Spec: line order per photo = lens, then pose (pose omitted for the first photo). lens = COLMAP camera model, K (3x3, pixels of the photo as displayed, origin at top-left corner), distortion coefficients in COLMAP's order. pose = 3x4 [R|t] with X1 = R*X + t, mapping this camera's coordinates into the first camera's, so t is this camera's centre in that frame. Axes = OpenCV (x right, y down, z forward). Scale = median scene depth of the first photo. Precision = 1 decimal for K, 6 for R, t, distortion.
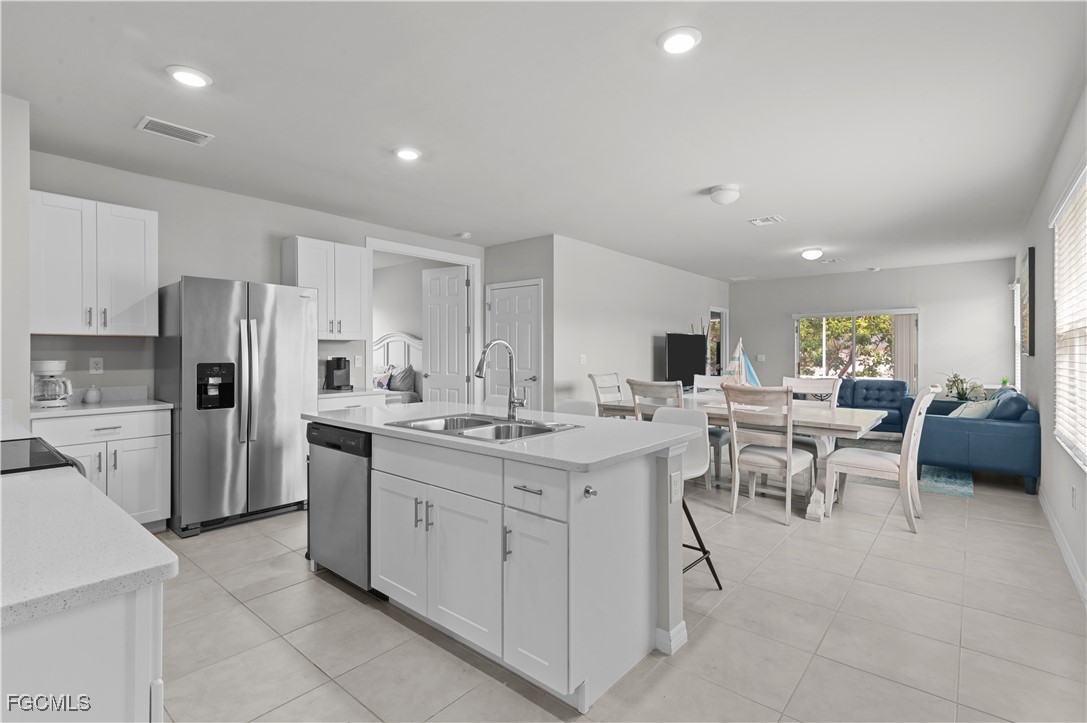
lens RADIAL K [[500.0, 0, 543.5], [0, 500.0, 361.5], [0, 0, 1]] dist [0.002290, 0.000340]
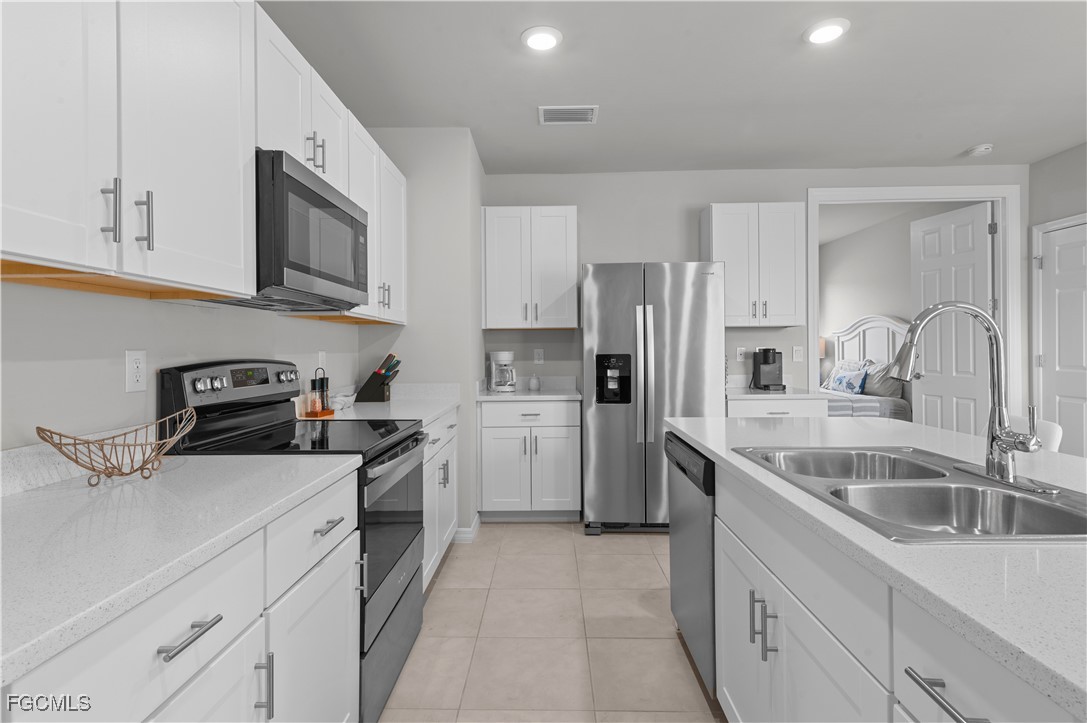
lens RADIAL K [[545.1, 0, 541.5], [0, 545.1, 350.5], [0, 0, 1]] dist [0.011441, -0.000716]
pose [[0.630478, -0.003917, -0.776197, 0.043213], [-0.005038, 0.999946, -0.009138, 0.005920], [0.776191, 0.009672, 0.630424, 0.244240]]
